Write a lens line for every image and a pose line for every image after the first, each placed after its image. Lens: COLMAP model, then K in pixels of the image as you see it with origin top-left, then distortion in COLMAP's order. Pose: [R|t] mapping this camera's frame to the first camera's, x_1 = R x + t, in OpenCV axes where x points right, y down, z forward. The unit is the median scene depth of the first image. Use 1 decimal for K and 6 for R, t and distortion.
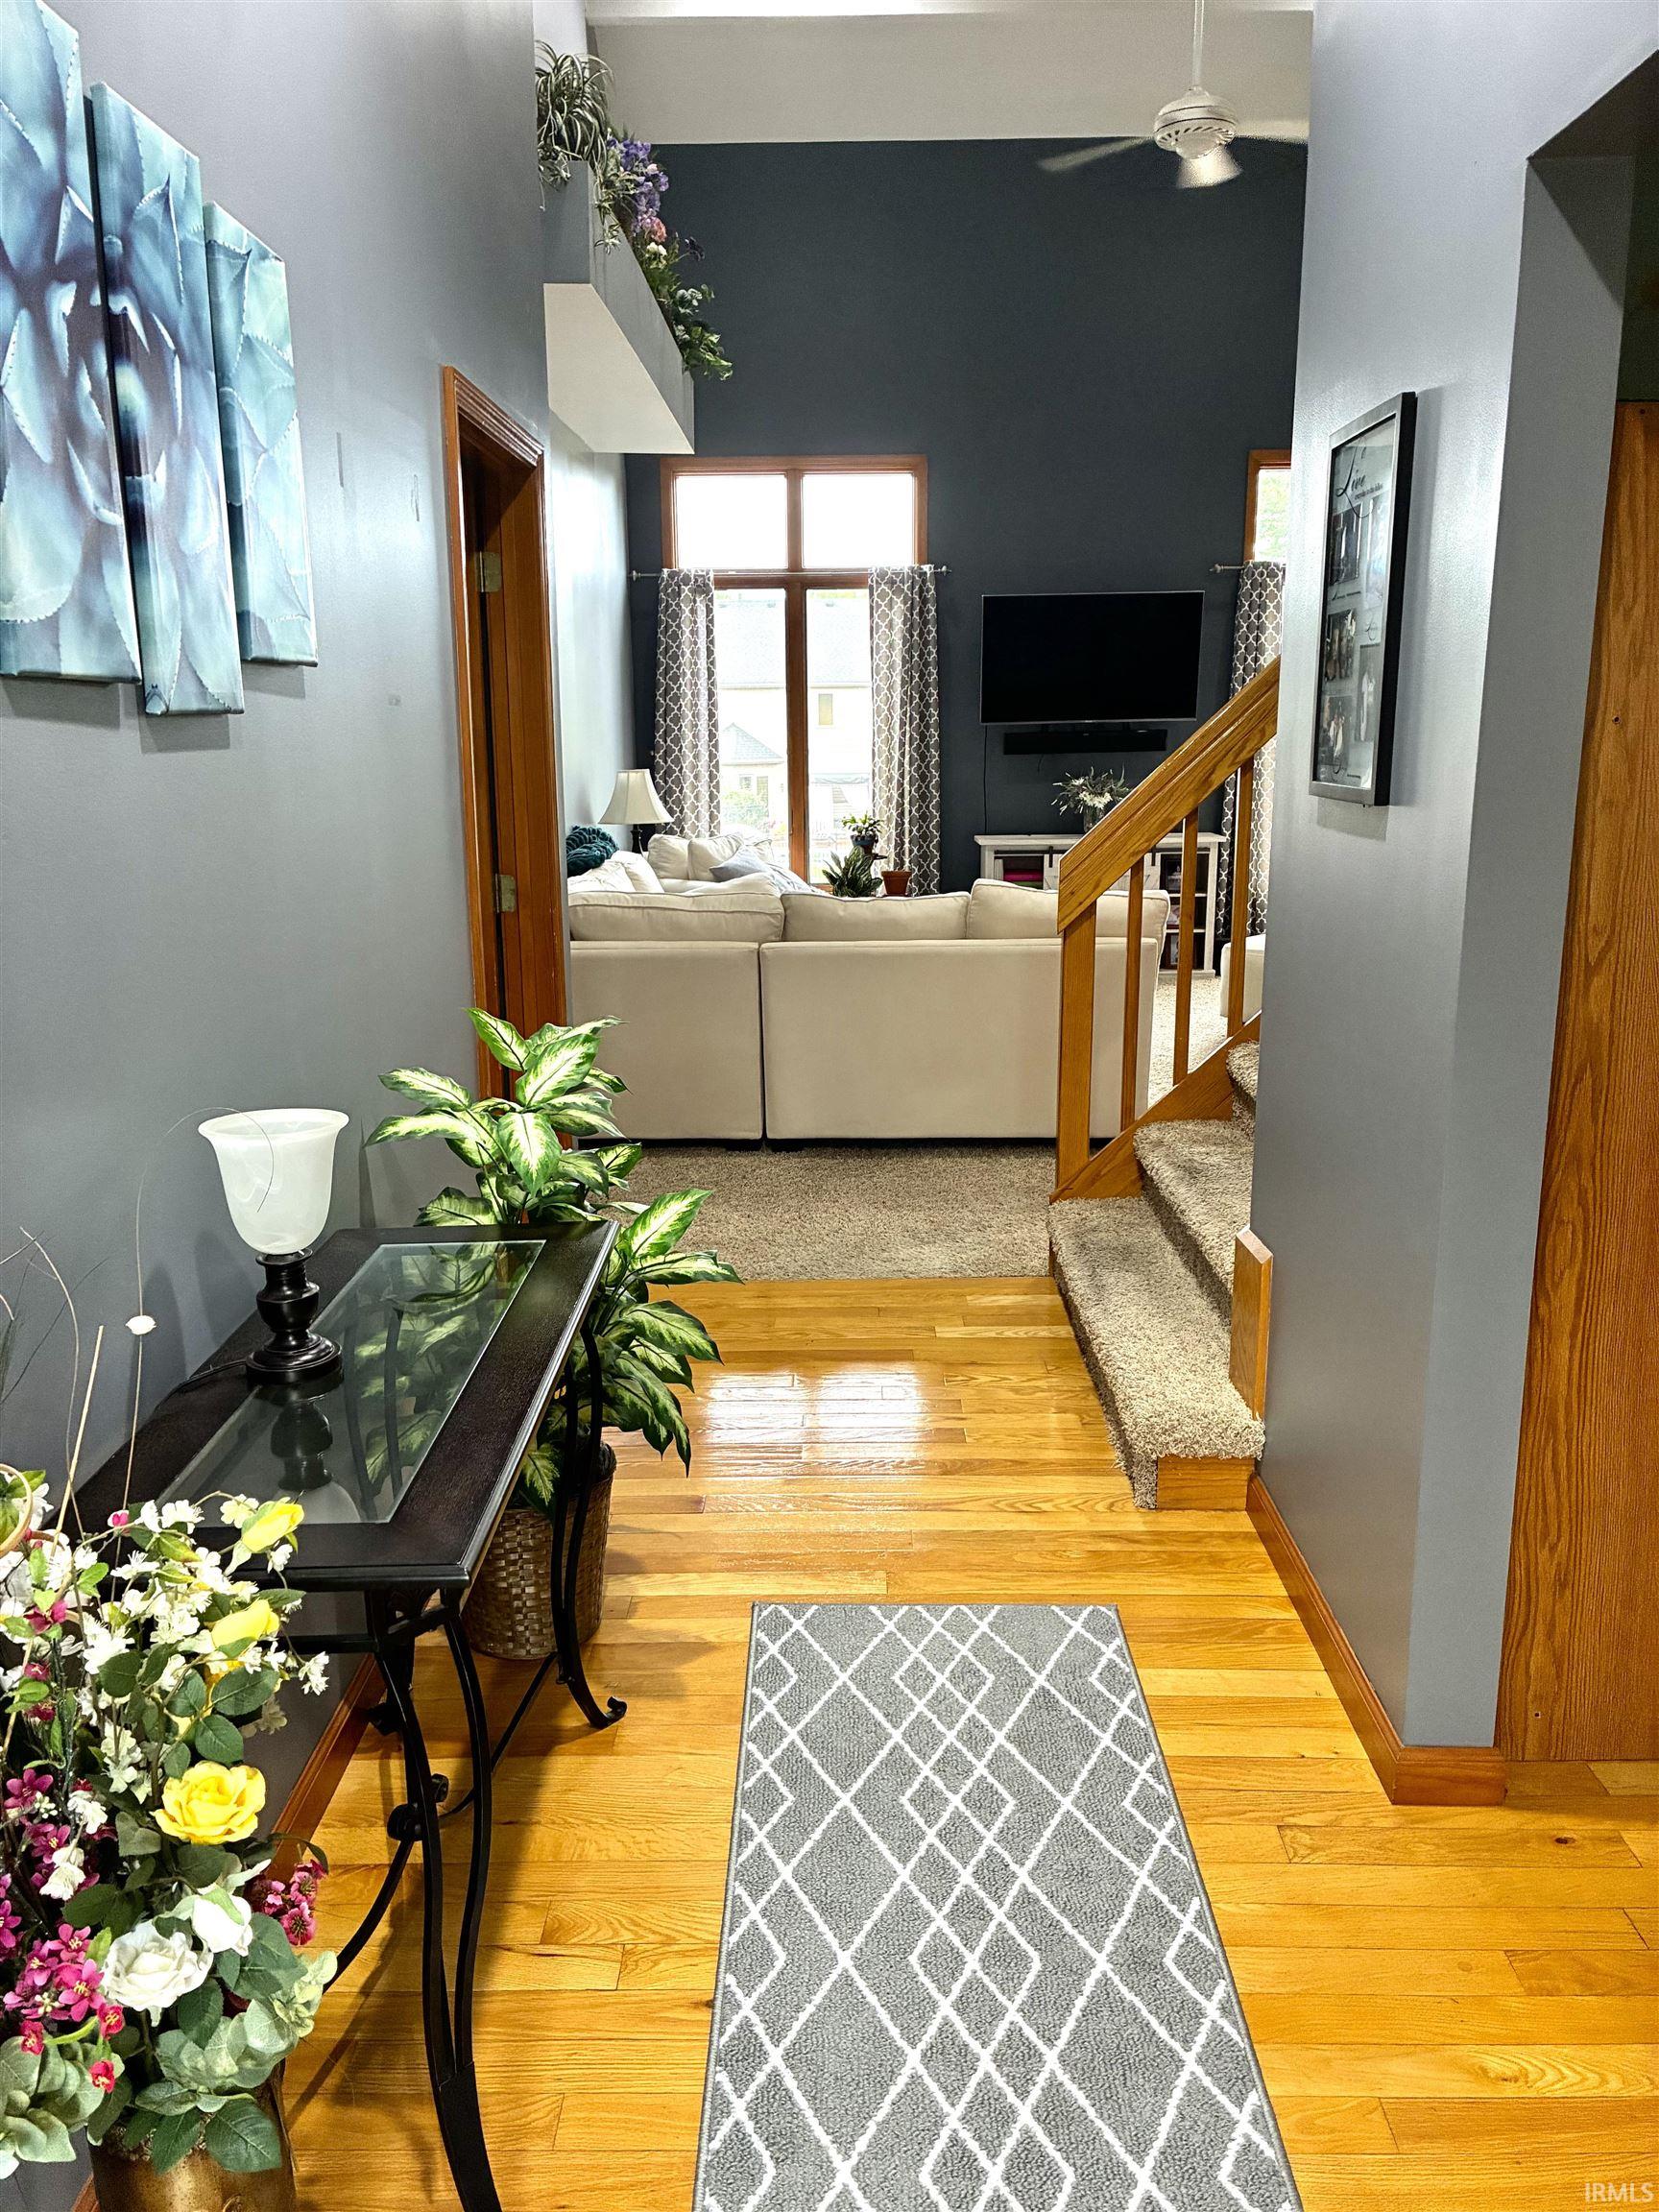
lens RADIAL K [[1684.0, 0, 830.8], [0, 1684.0, 1113.9], [0, 0, 1]] dist [0.021524, -0.009770]
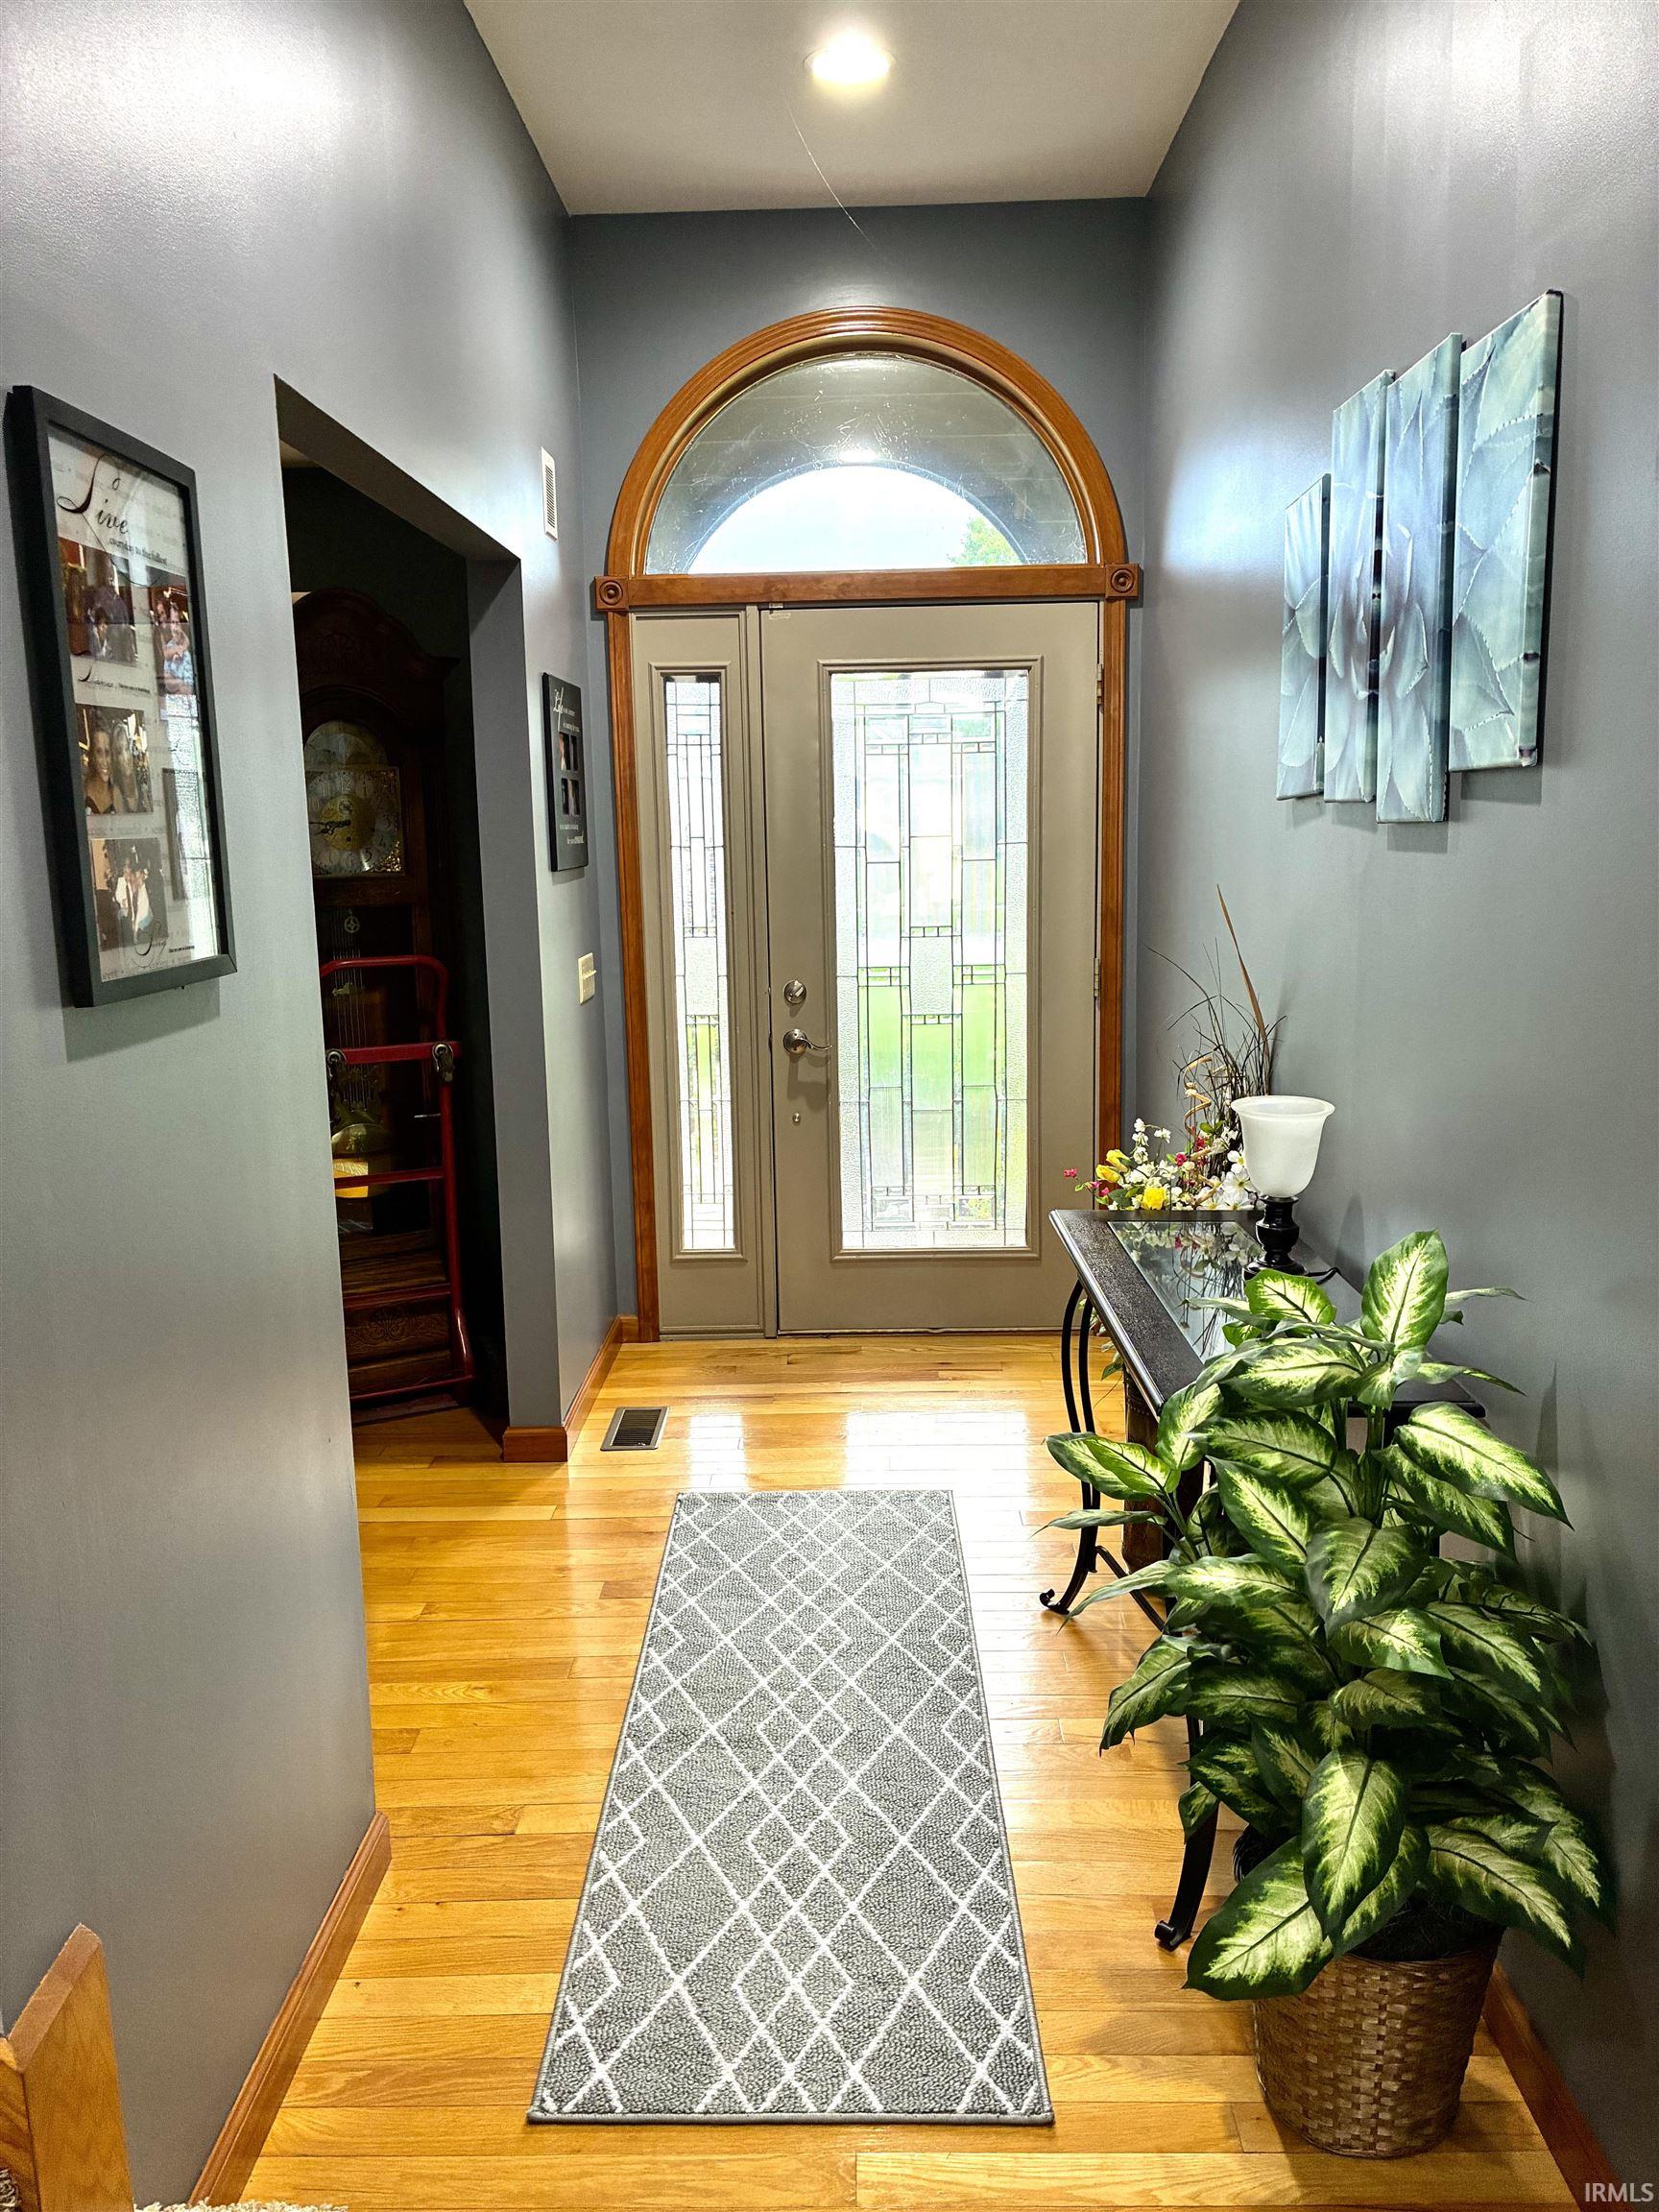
lens RADIAL K [[1684.0, 0, 832.8], [0, 1684.0, 1103.3], [0, 0, 1]] dist [0.021524, -0.009770]
pose [[-0.999462, 0.025971, 0.020033, 0.020637], [0.031671, 0.923013, 0.383464, -0.427520], [-0.008532, 0.383892, -0.923338, 1.776467]]
